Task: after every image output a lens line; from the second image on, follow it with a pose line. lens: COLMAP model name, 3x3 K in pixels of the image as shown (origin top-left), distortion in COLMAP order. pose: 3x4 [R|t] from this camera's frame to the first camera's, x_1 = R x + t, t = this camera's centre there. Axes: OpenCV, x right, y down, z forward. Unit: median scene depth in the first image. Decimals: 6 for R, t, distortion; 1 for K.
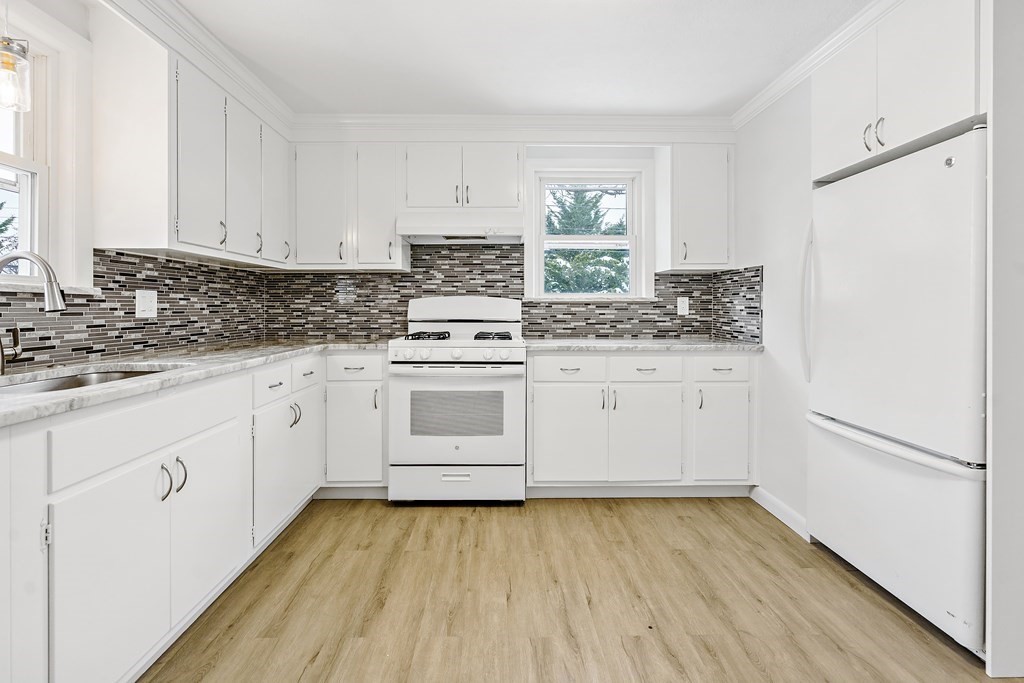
lens RADIAL K [[479.2, 0, 510.6], [0, 479.2, 310.0], [0, 0, 1]] dist [-0.001848, 0.000391]
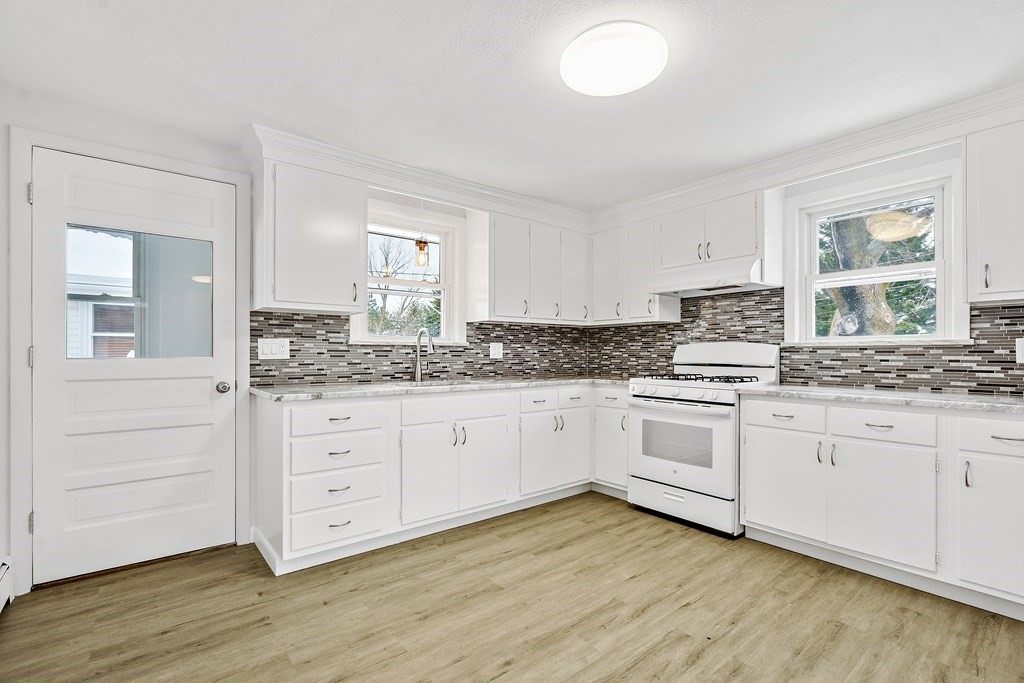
lens RADIAL K [[472.0, 0, 509.1], [0, 472.0, 352.2], [0, 0, 1]] dist [0.001094, 0.000708]
pose [[0.607590, -0.000329, -0.794251, 0.596611], [-0.004793, 0.999980, -0.004081, 0.000592], [0.794236, 0.006287, 0.607577, -0.030953]]
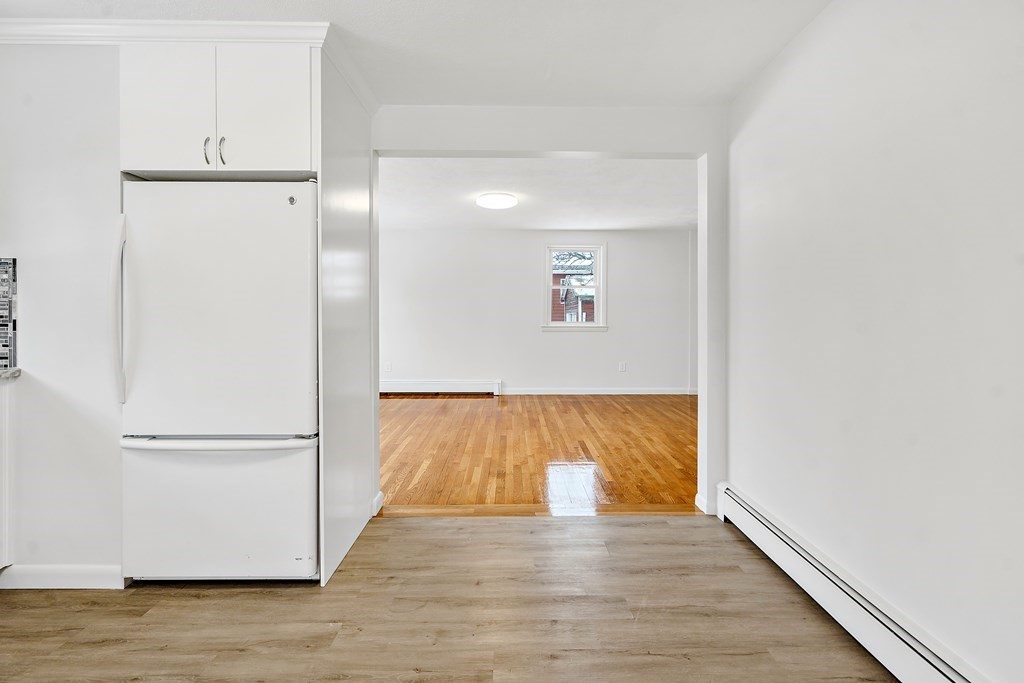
lens RADIAL K [[481.1, 0, 513.2], [0, 481.1, 316.0], [0, 0, 1]] dist [-0.000614, 0.000258]
pose [[0.006832, -0.009310, 0.999933, -0.211206], [0.004847, 0.999945, 0.009277, -0.009883], [-0.999965, 0.004783, 0.006877, 0.258939]]
